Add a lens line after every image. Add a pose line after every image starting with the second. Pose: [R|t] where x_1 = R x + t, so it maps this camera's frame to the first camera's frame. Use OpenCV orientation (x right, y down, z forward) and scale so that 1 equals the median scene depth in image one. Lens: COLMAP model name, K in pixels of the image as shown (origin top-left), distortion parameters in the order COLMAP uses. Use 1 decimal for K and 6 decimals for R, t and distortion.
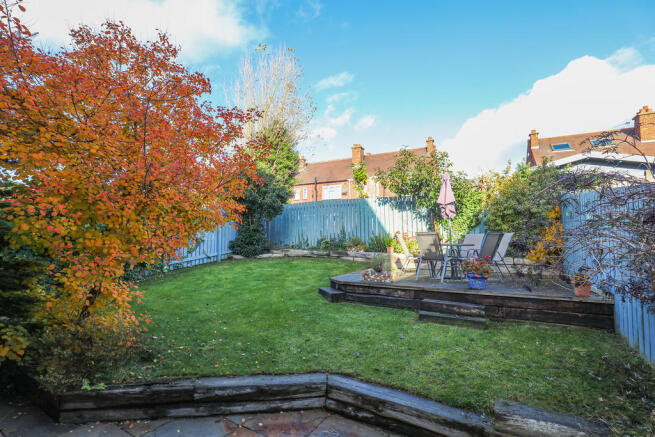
lens RADIAL K [[306.3, 0, 327.5], [0, 306.3, 218.5], [0, 0, 1]] dist [0.002127, 0.000385]
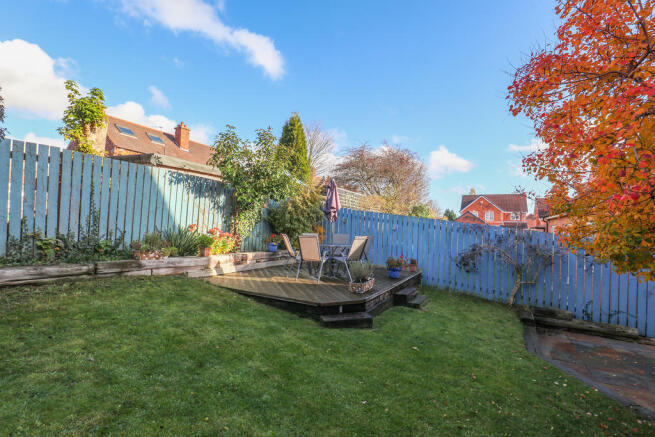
lens RADIAL K [[294.8, 0, 327.5], [0, 294.8, 218.5], [0, 0, 1]] dist [0.000420, 0.000017]
pose [[0.028909, 0.021963, 0.999341, -0.456095], [-0.105211, 0.994272, -0.018809, 0.007993], [-0.994030, -0.104598, 0.031054, 0.662307]]
